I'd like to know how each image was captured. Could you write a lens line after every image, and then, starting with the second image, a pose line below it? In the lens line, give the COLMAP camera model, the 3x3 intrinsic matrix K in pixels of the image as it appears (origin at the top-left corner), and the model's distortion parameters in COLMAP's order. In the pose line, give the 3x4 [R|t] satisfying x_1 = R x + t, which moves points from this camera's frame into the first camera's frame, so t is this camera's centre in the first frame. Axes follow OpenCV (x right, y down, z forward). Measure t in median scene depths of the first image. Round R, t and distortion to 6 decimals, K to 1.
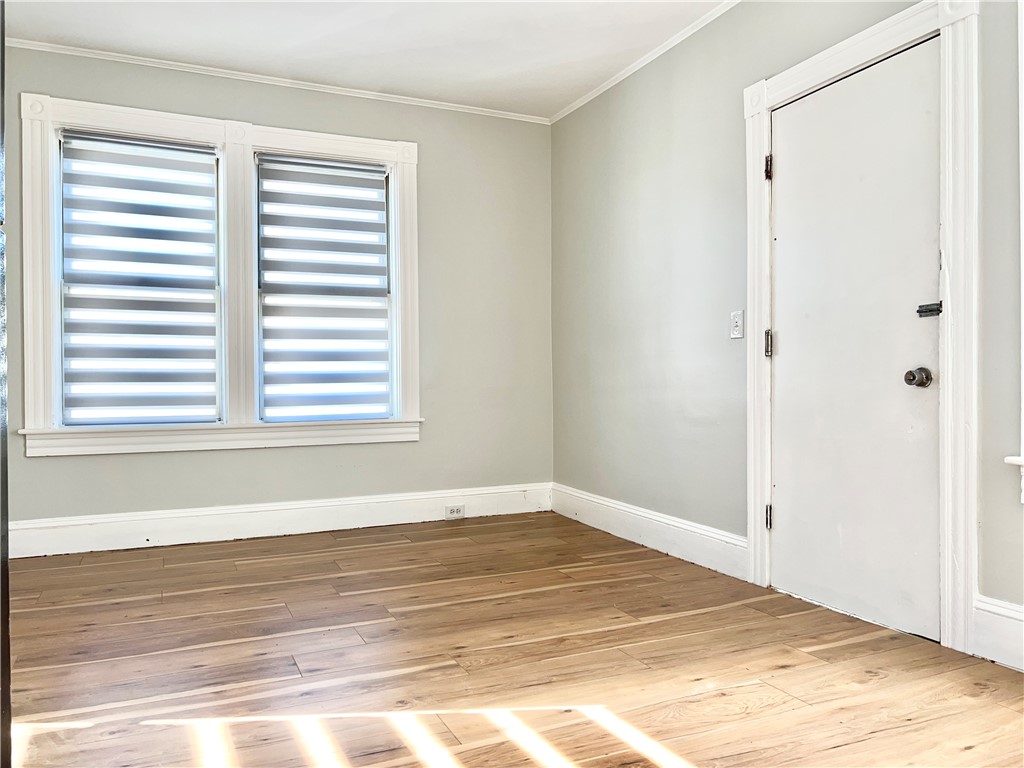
lens RADIAL K [[761.1, 0, 516.8], [0, 761.1, 389.6], [0, 0, 1]] dist [0.031212, -0.046283]
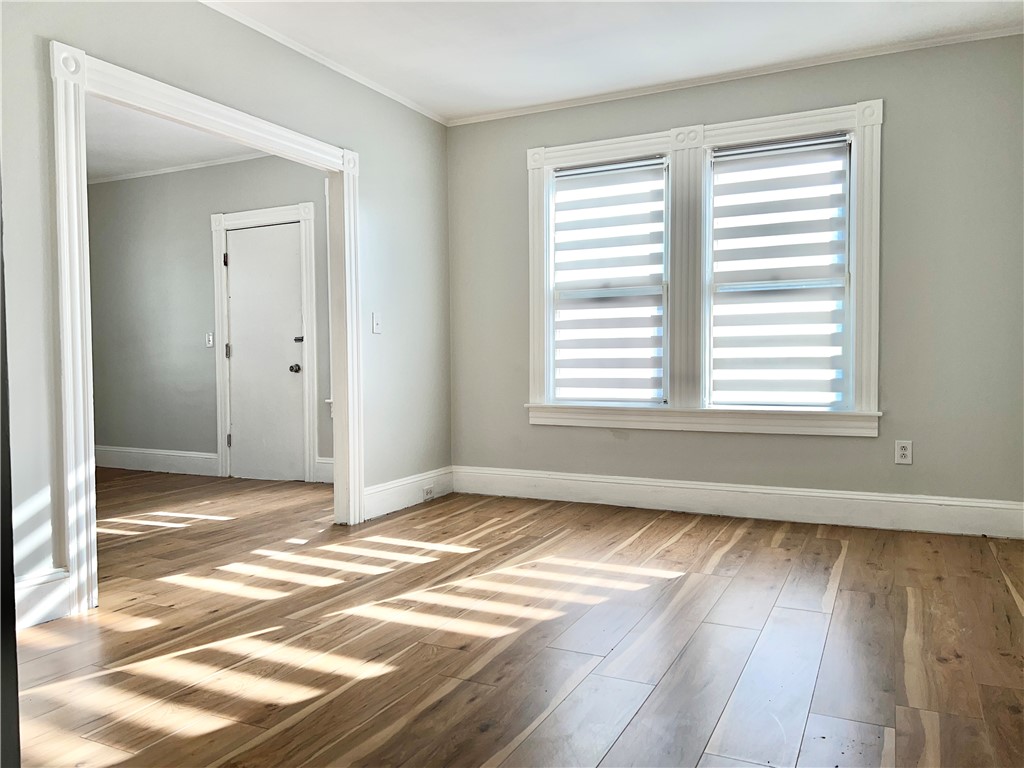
lens RADIAL K [[761.1, 0, 516.8], [0, 761.1, 389.6], [0, 0, 1]] dist [0.031212, -0.046283]
pose [[0.769822, -0.024511, 0.637788, -0.349806], [0.009921, 0.999601, 0.026441, -0.005313], [-0.638182, -0.014028, 0.769758, -0.978435]]
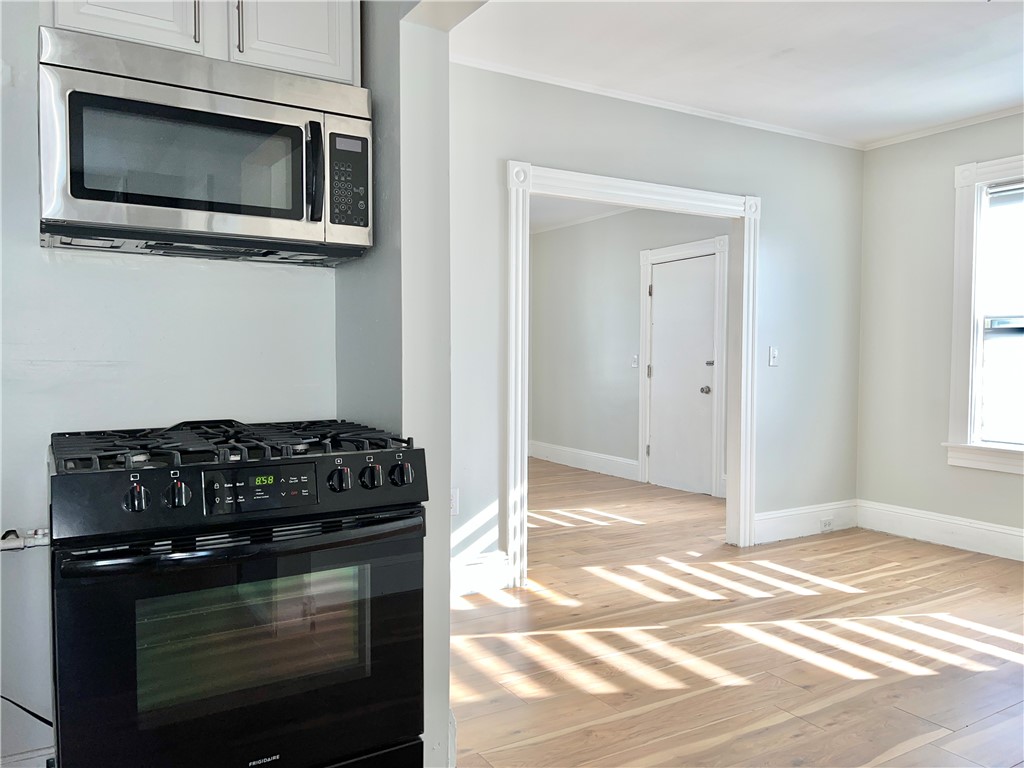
lens RADIAL K [[769.7, 0, 512.0], [0, 769.7, 384.0], [0, 0, 1]] dist [0.074405, -0.086368]
pose [[0.993044, 0.006763, 0.117546, -0.323367], [-0.009903, 0.999609, 0.026146, -0.078260], [-0.117323, -0.027128, 0.992723, -1.162054]]
